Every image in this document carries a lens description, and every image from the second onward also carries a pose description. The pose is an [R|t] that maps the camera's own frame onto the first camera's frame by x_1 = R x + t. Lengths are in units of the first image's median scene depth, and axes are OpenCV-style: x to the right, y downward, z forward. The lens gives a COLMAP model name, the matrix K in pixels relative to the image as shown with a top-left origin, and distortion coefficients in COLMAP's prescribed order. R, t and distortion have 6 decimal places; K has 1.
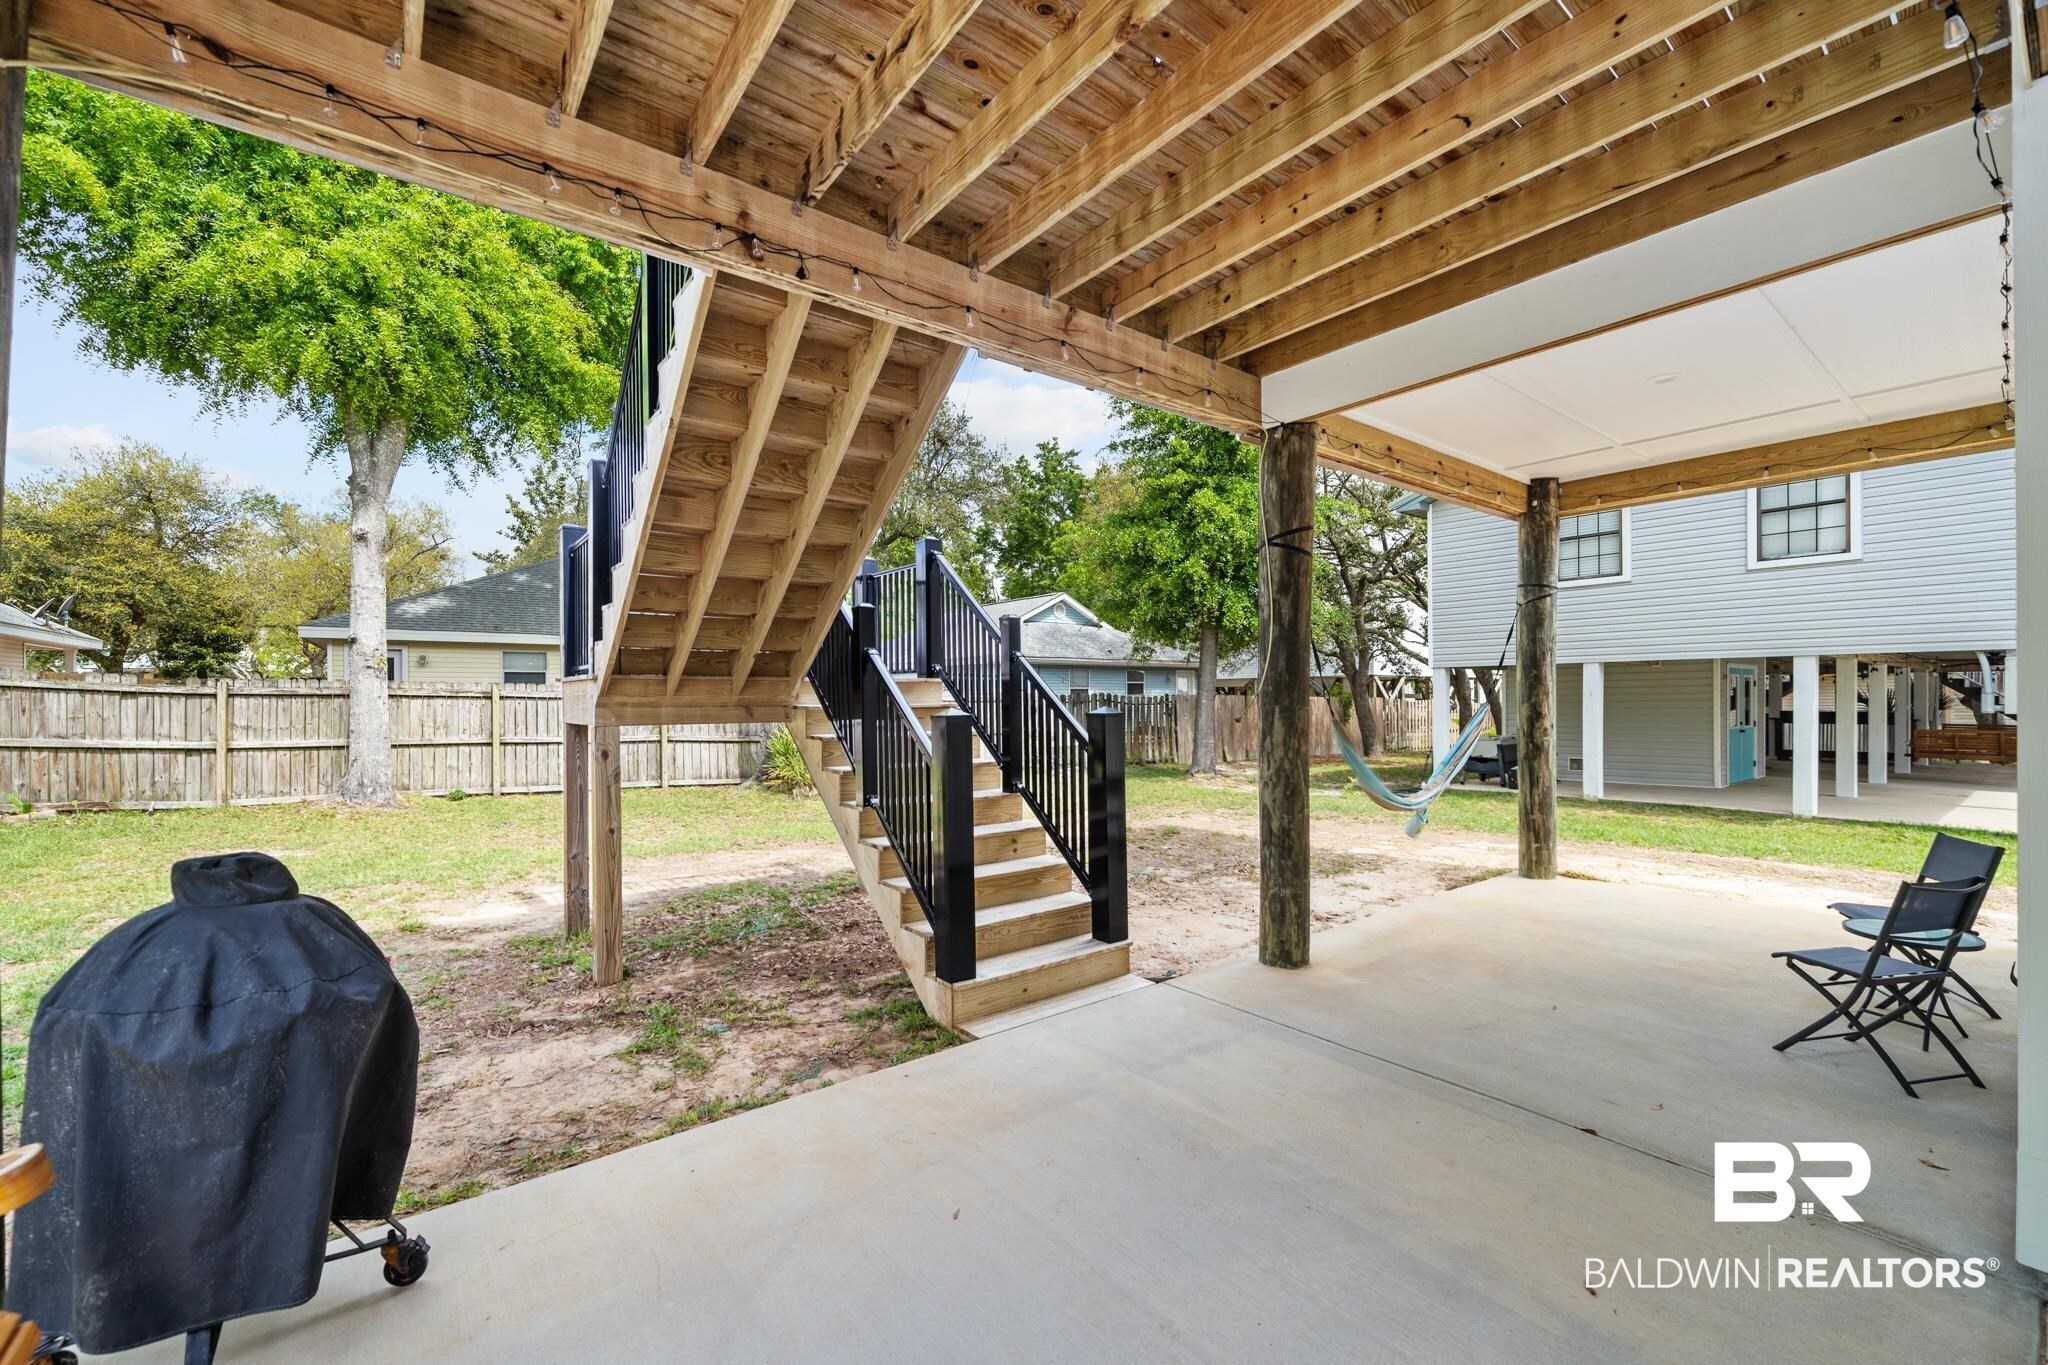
lens RADIAL K [[820.3, 0, 1025.5], [0, 820.3, 699.3], [0, 0, 1]] dist [-0.002137, -0.000063]
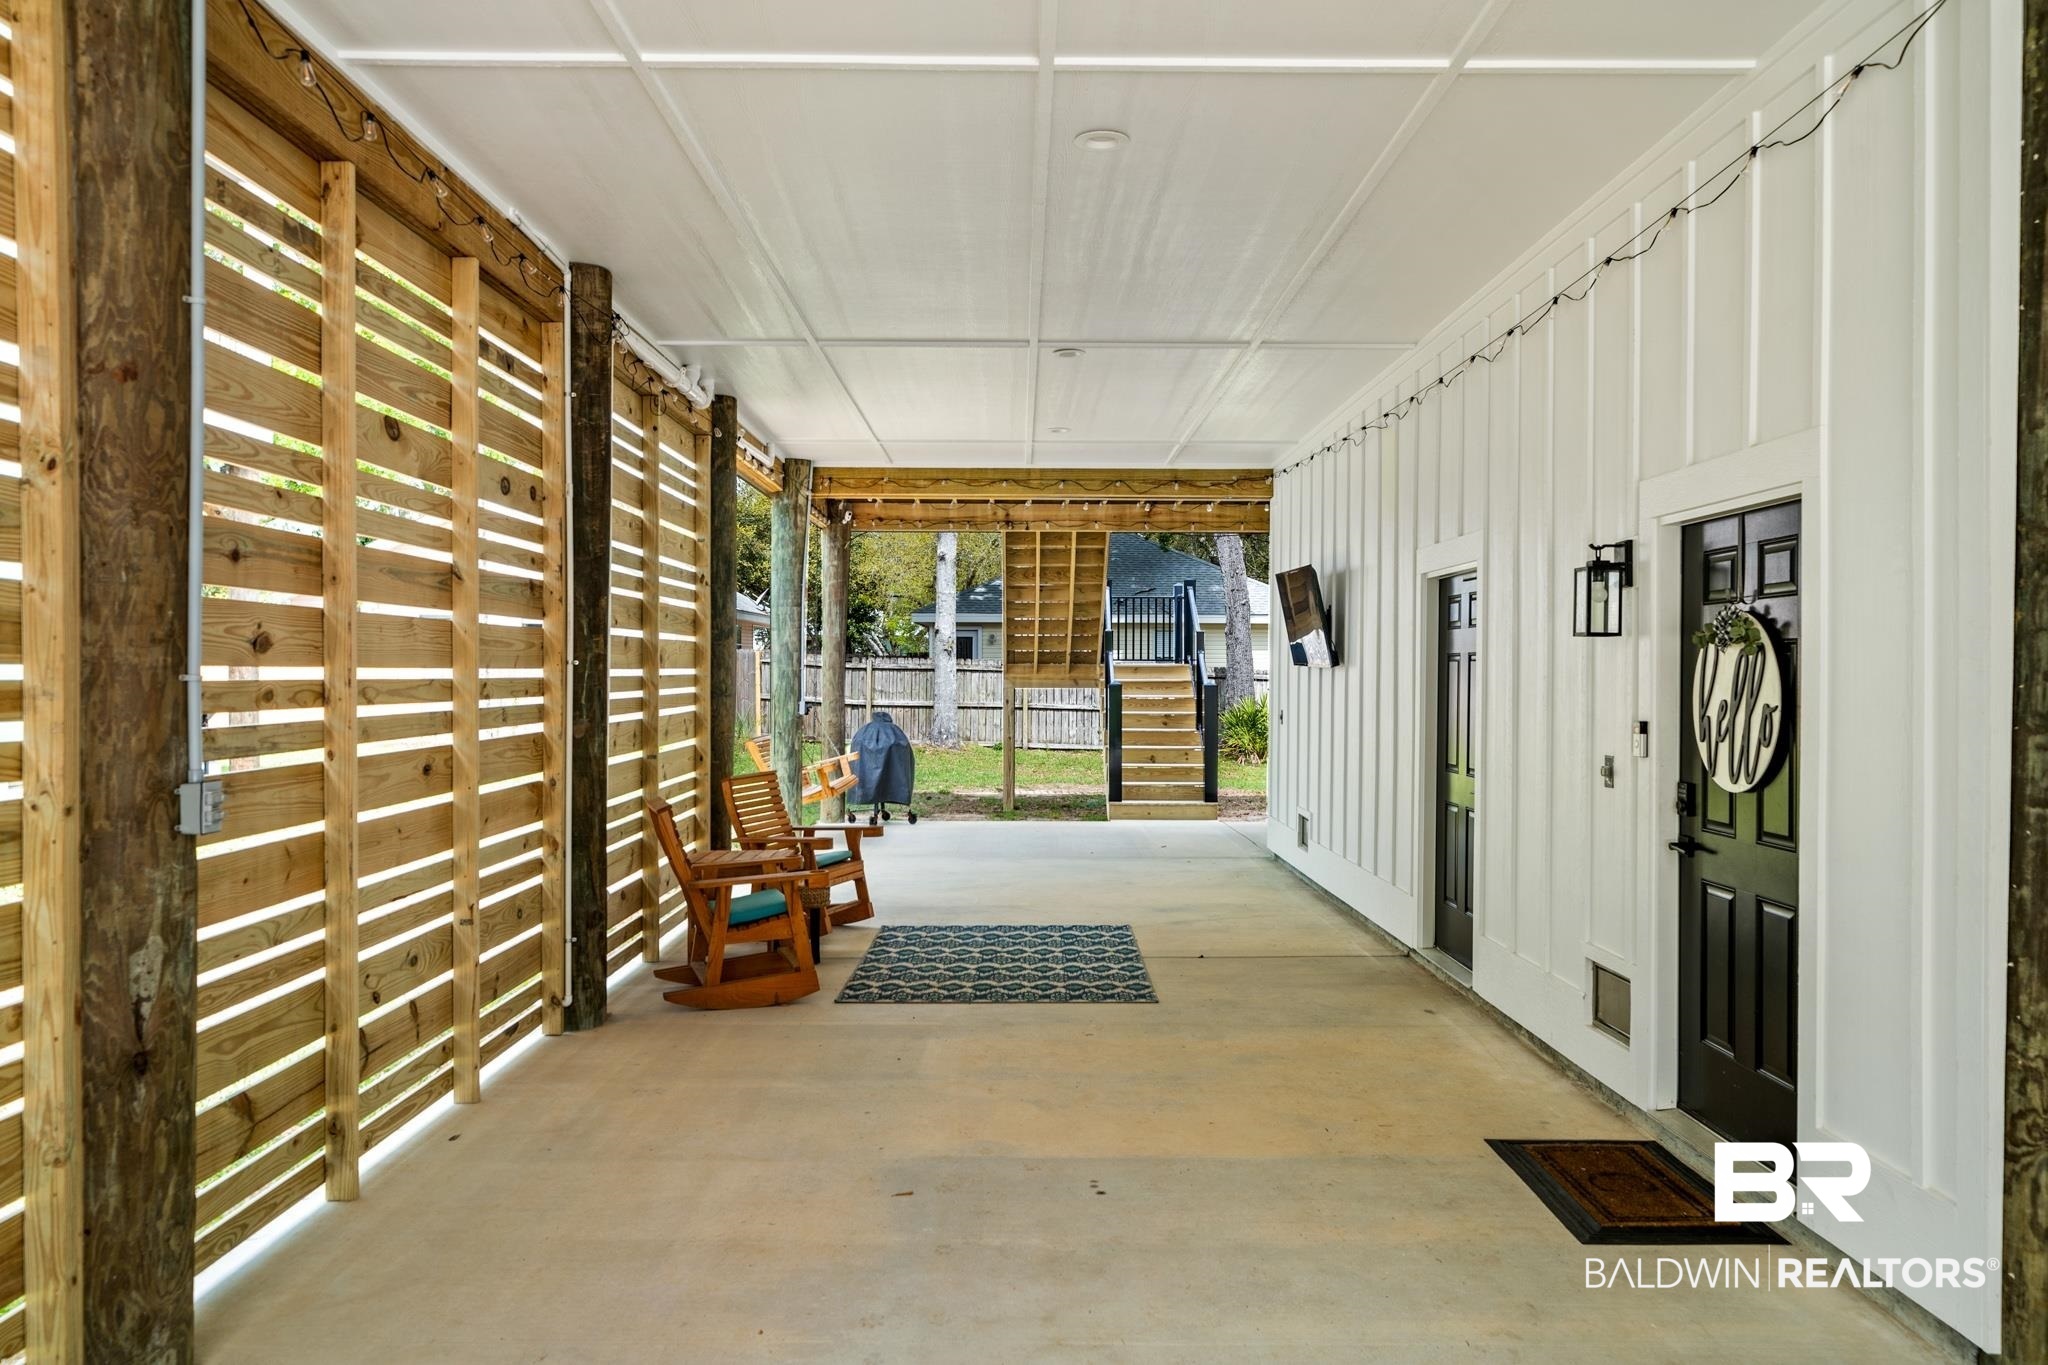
lens RADIAL K [[1395.9, 0, 1024.0], [0, 1395.9, 682.5], [0, 0, 1]] dist [0.006163, 0.002753]
pose [[0.792082, 0.014198, -0.610250, 1.260542], [-0.010652, 0.999899, 0.009438, -0.012174], [0.610322, -0.000975, 0.792153, -1.339832]]
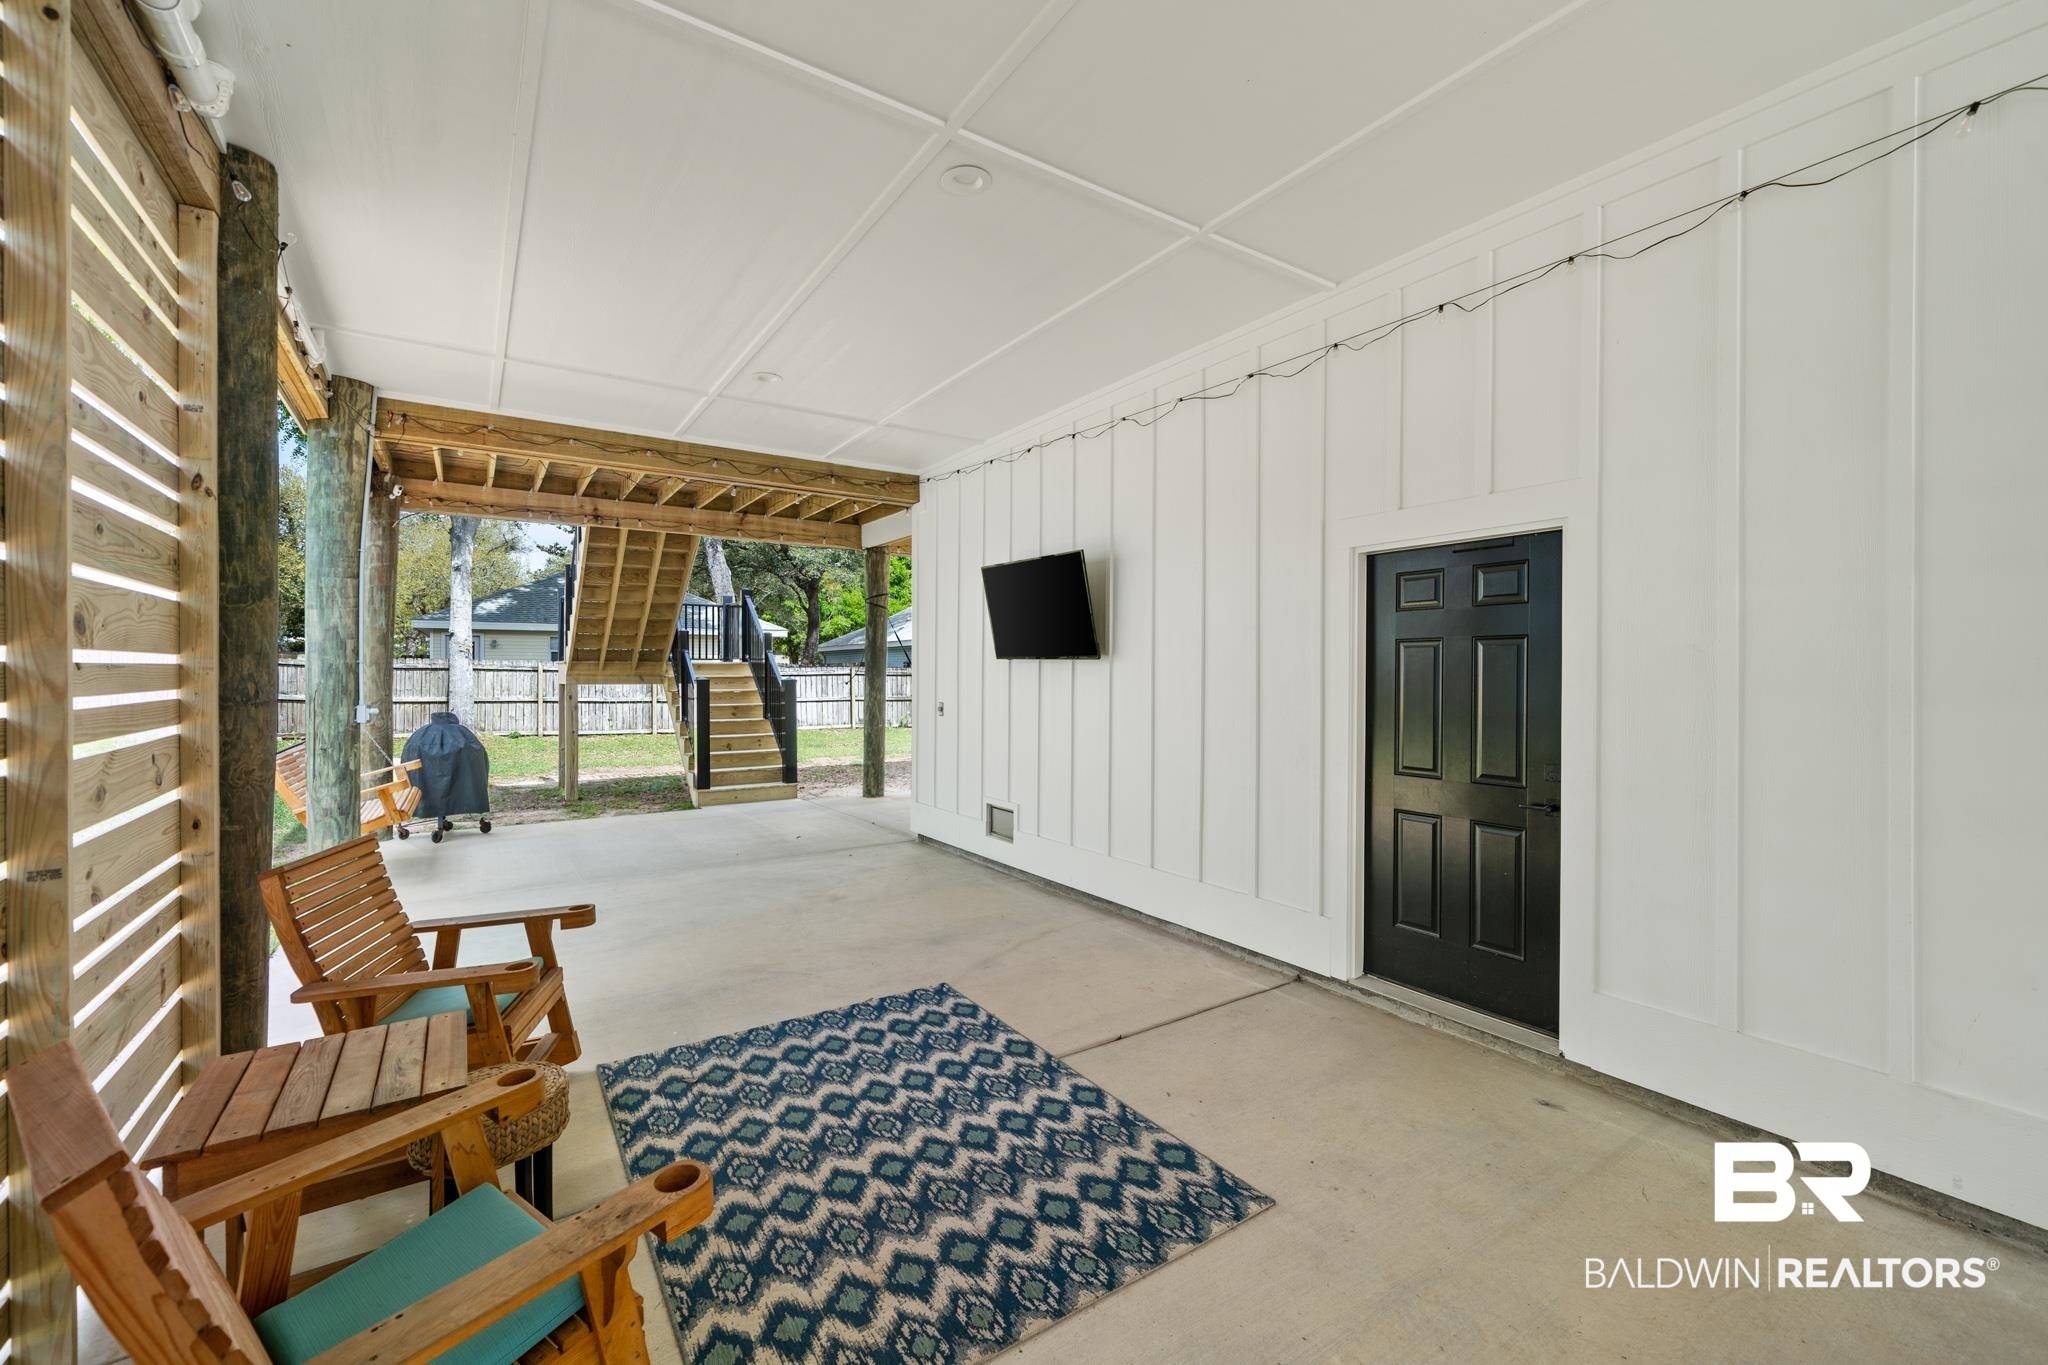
lens RADIAL K [[832.8, 0, 1019.1], [0, 832.8, 676.6], [0, 0, 1]] dist [-0.002783, -0.000194]
pose [[0.997333, 0.007159, -0.072633, 0.626444], [-0.007024, 0.999973, 0.002112, -0.001636], [0.072646, -0.001596, 0.997356, -0.842246]]
